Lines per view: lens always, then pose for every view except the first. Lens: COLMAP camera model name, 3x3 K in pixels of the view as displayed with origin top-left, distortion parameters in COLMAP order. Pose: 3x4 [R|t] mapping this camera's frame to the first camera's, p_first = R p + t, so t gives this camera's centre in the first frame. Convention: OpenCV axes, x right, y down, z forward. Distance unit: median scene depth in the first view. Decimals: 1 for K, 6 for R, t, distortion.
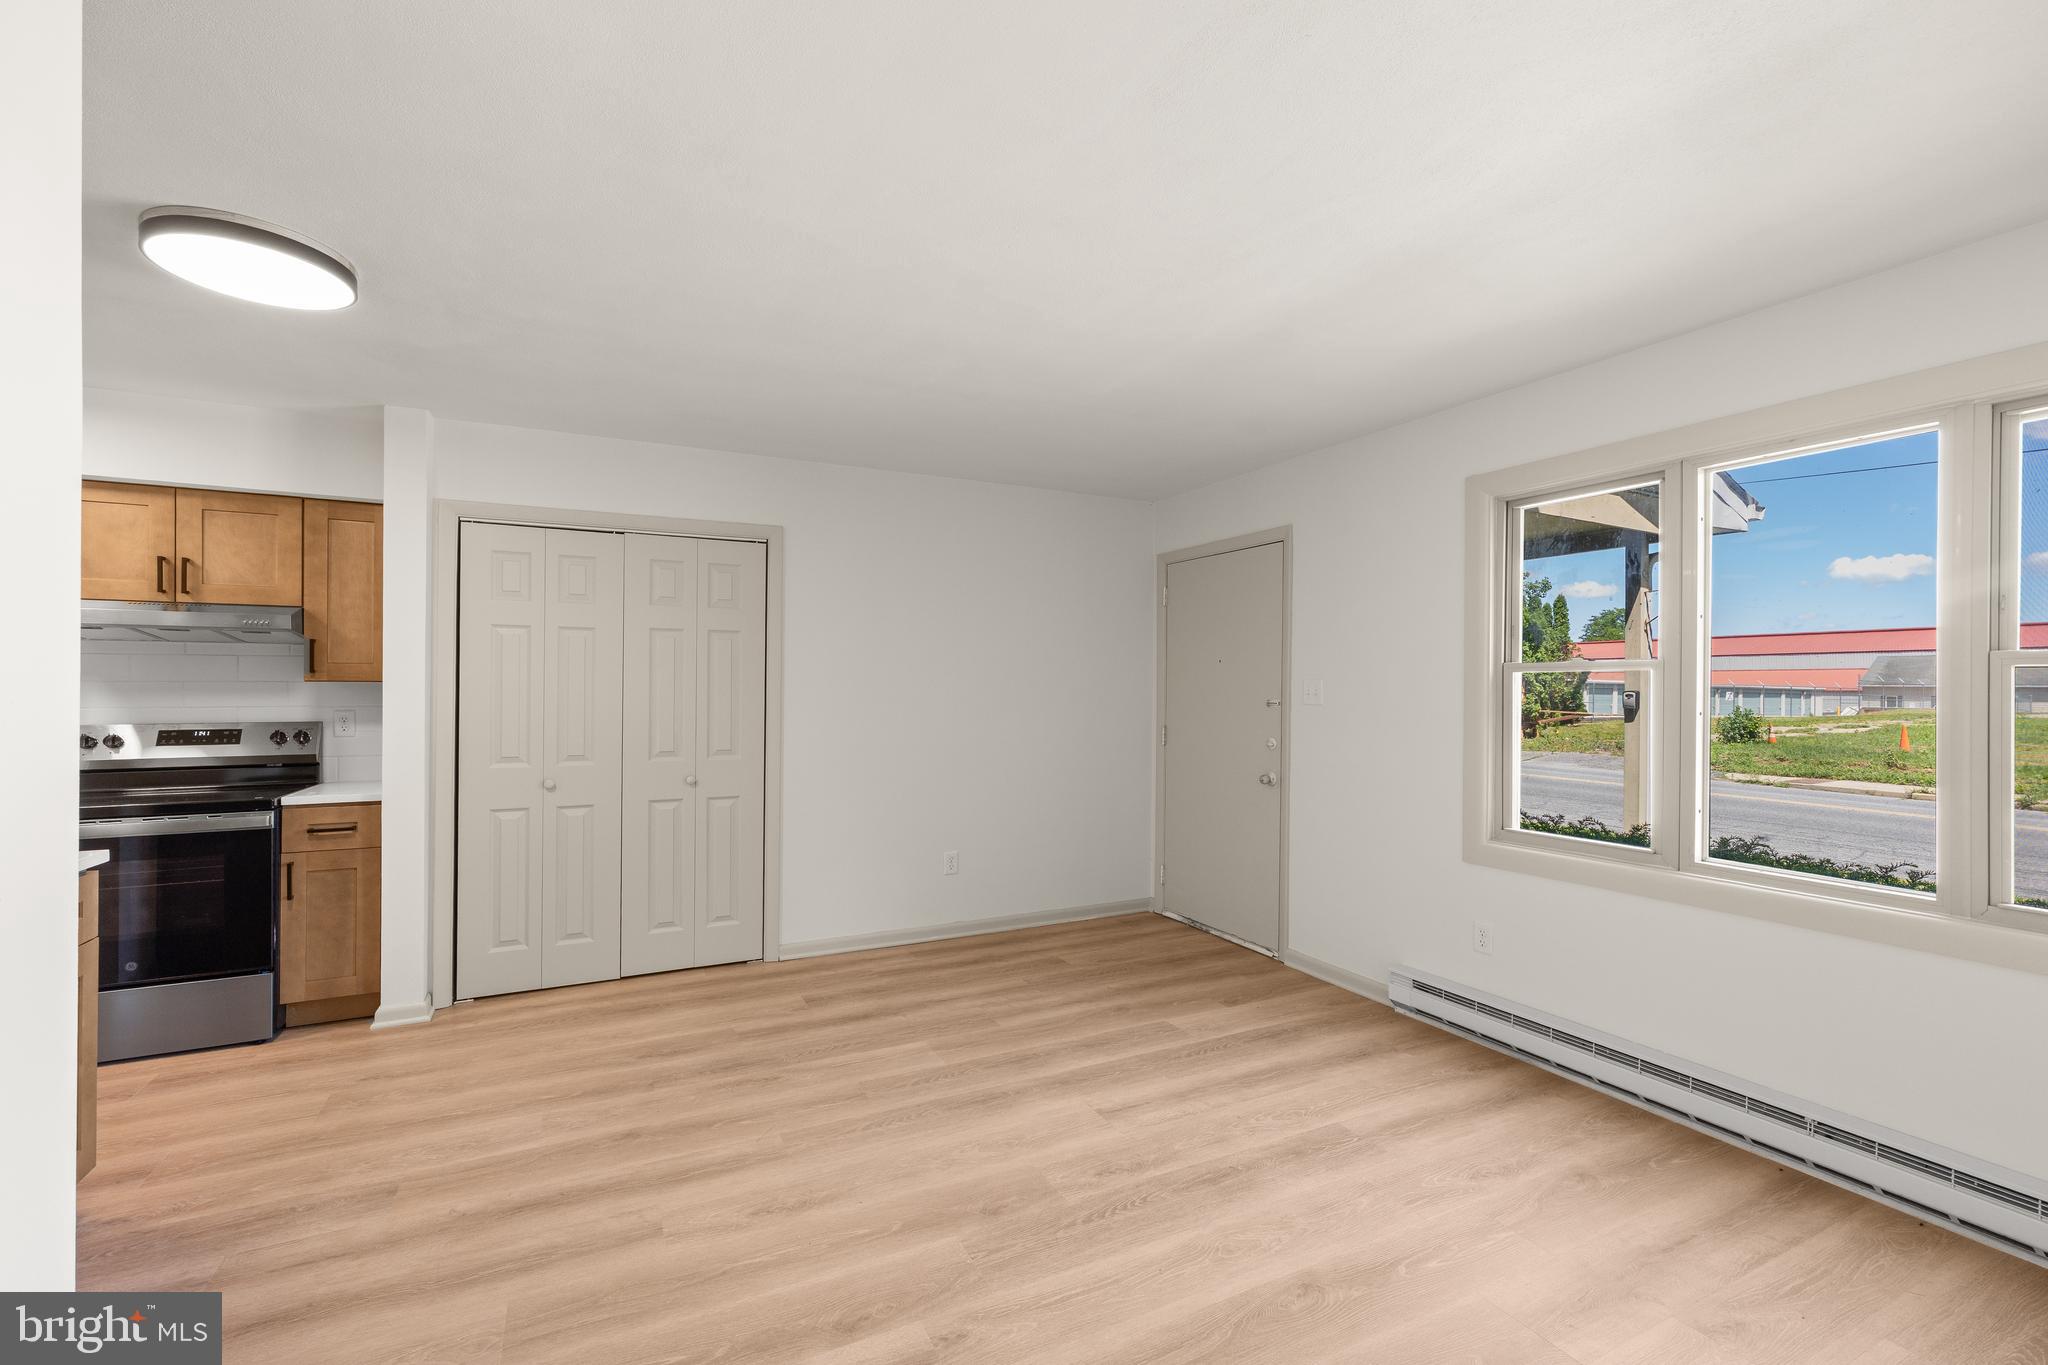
lens RADIAL K [[871.4, 0, 1017.7], [0, 871.4, 683.5], [0, 0, 1]] dist [-0.000349, 0.000768]
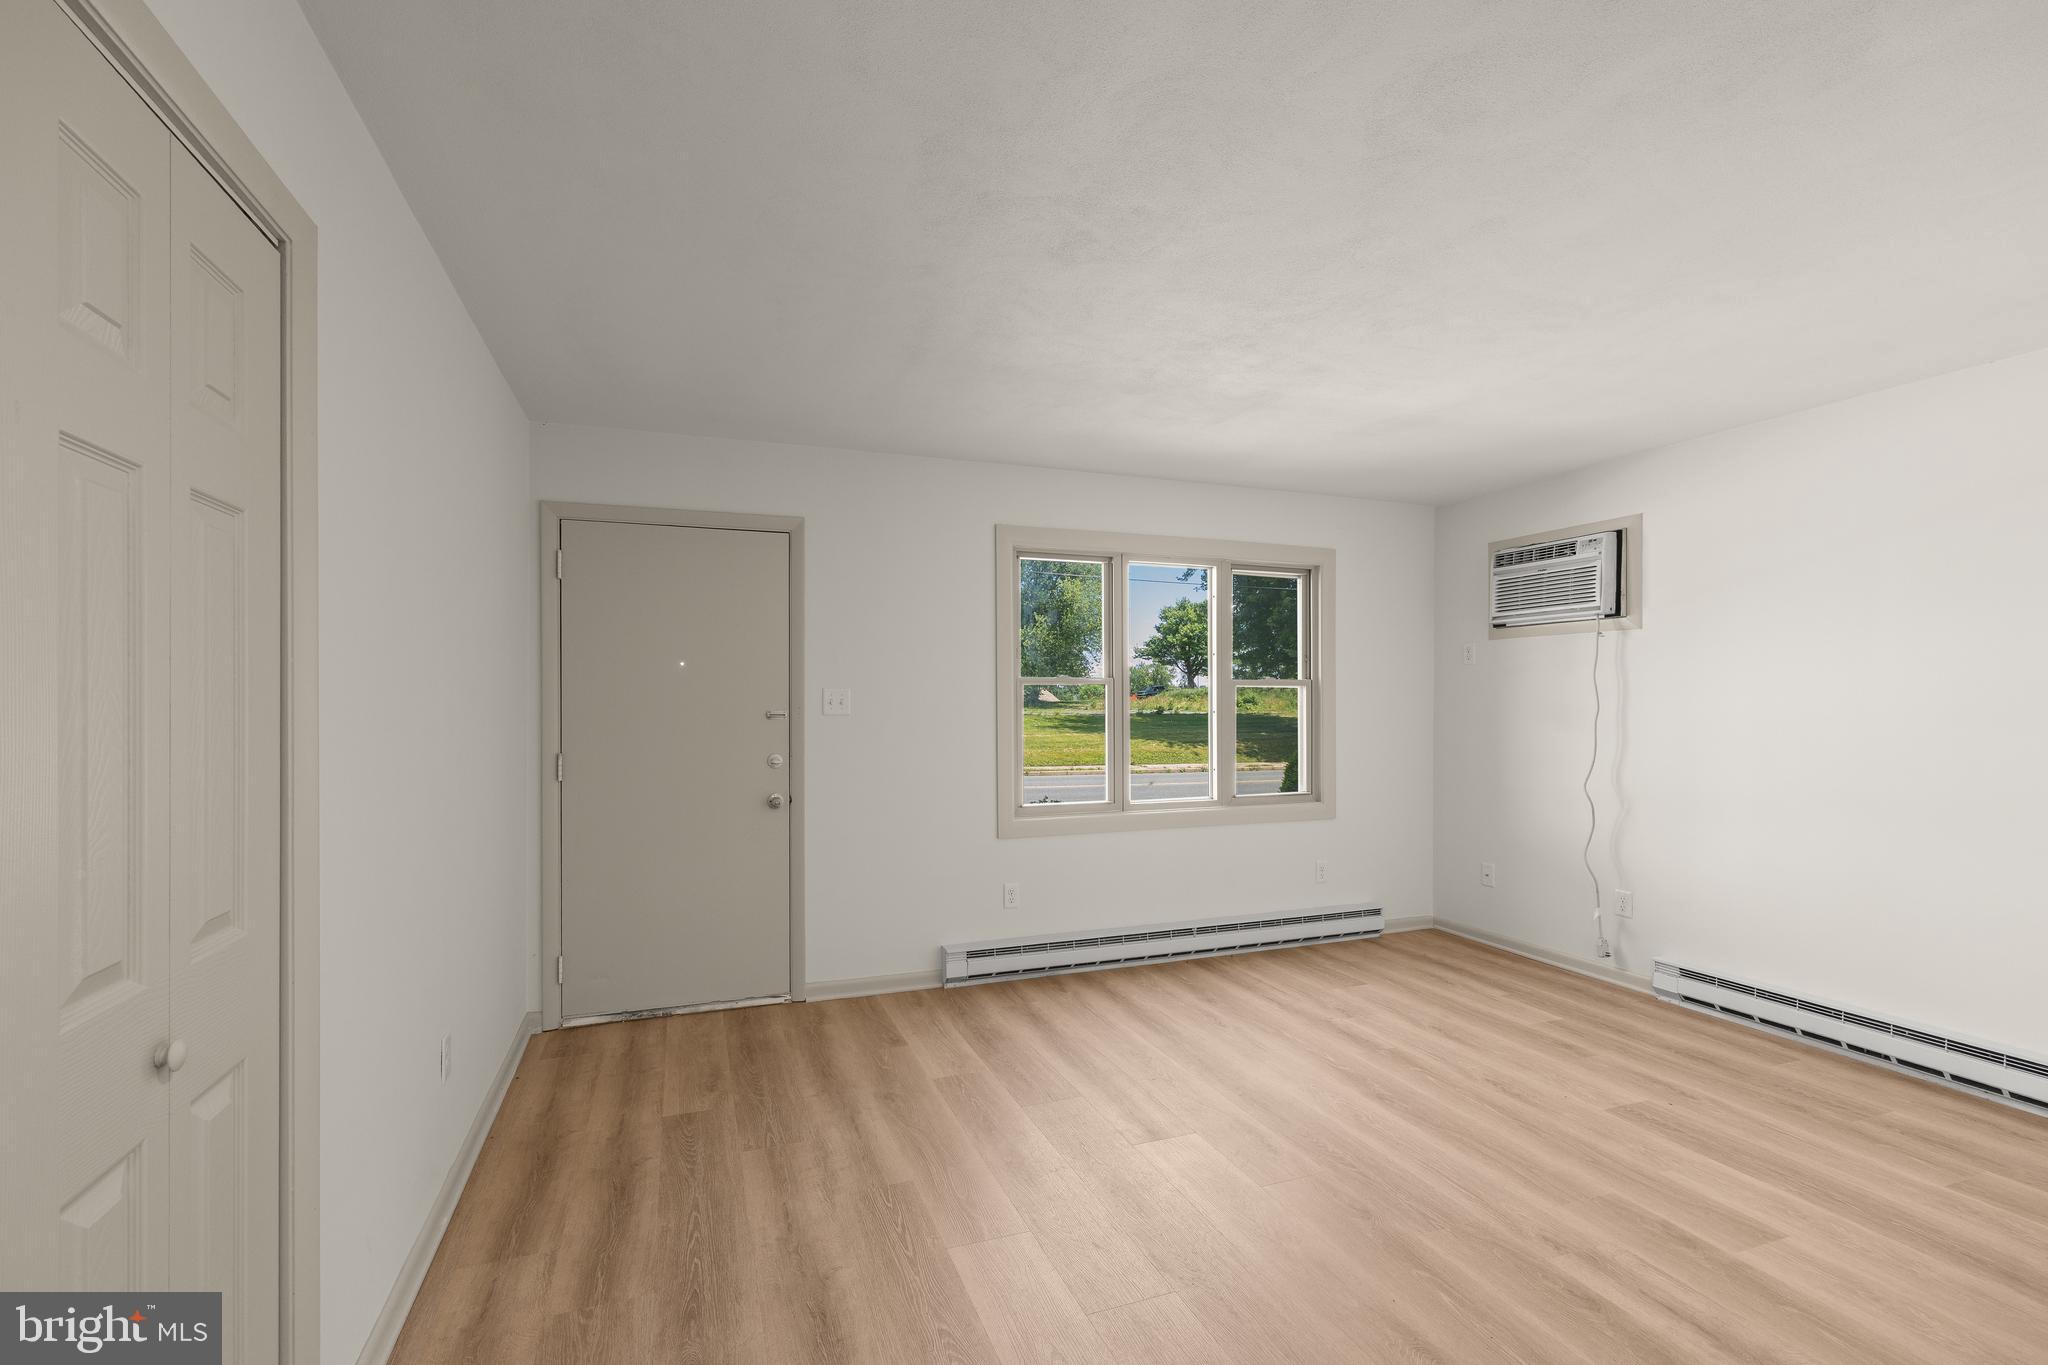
lens RADIAL K [[871.4, 0, 1016.3], [0, 871.4, 697.3], [0, 0, 1]] dist [-0.000349, 0.000768]
pose [[0.111094, 0.001821, 0.993808, -0.667981], [-0.001518, 0.999997, -0.001663, 0.007729], [-0.993809, -0.001324, 0.111097, 0.800615]]
